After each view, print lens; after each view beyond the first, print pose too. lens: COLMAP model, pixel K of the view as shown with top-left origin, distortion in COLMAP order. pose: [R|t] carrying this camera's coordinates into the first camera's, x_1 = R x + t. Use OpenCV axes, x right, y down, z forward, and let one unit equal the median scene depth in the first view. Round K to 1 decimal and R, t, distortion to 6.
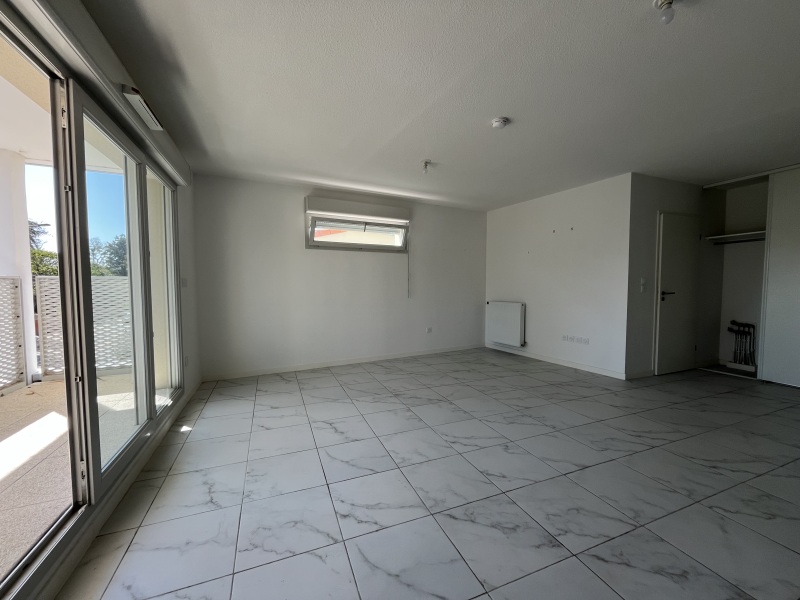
lens RADIAL K [[323.5, 0, 397.8], [0, 323.5, 300.3], [0, 0, 1]] dist [-0.006594, -0.000147]
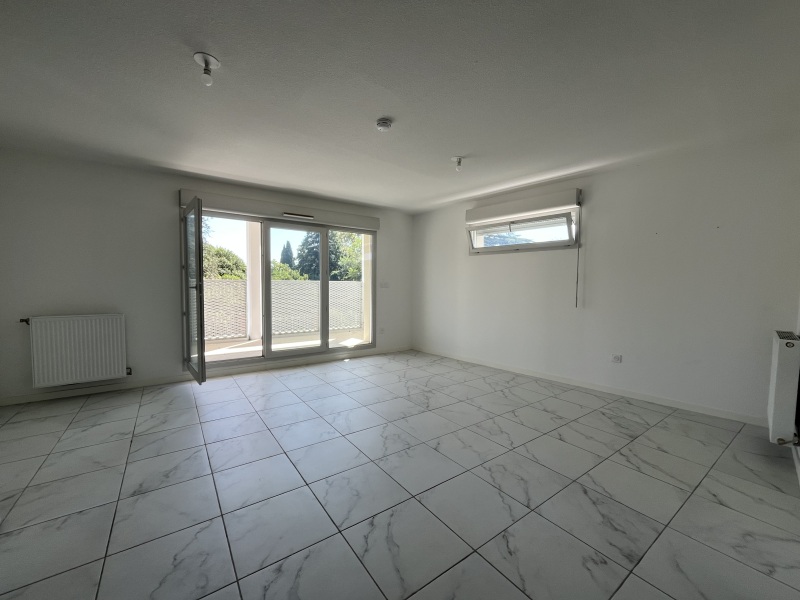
lens RADIAL K [[323.5, 0, 397.8], [0, 323.5, 300.3], [0, 0, 1]] dist [-0.006594, -0.000147]
pose [[0.242451, 0.054262, -0.968645, 0.885681], [-0.059621, 0.997381, 0.040949, -0.040100], [0.968330, 0.047823, 0.245051, 0.560417]]
